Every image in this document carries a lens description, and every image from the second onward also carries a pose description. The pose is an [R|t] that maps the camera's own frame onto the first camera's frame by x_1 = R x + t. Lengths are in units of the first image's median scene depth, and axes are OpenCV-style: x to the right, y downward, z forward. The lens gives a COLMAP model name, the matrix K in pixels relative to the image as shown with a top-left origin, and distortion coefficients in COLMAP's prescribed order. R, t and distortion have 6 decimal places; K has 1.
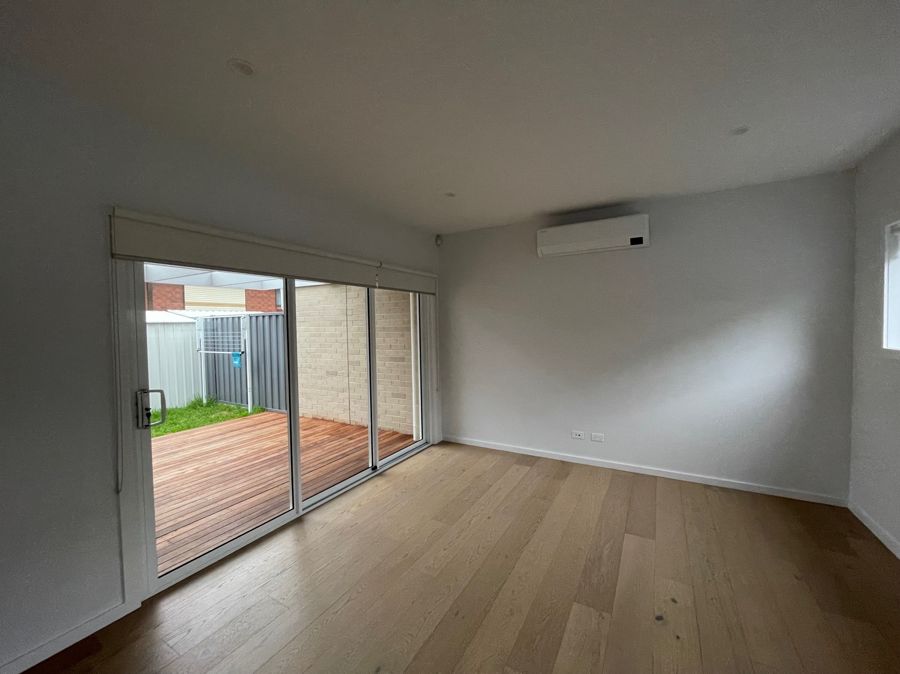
lens RADIAL K [[364.6, 0, 449.8], [0, 364.6, 336.9], [0, 0, 1]] dist [-0.000586, 0.000006]
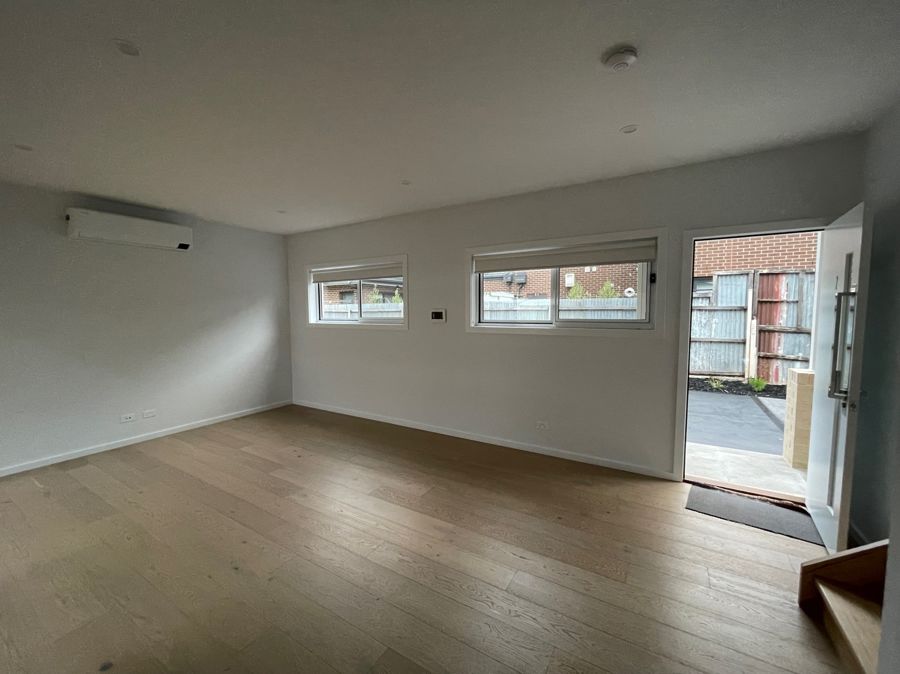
lens RADIAL K [[364.6, 0, 449.6], [0, 364.6, 337.0], [0, 0, 1]] dist [-0.000586, 0.000006]
pose [[0.024031, -0.057000, 0.998085, -0.743111], [0.037792, 0.997711, 0.056069, 0.015950], [-0.998997, 0.036372, 0.026130, 0.051848]]
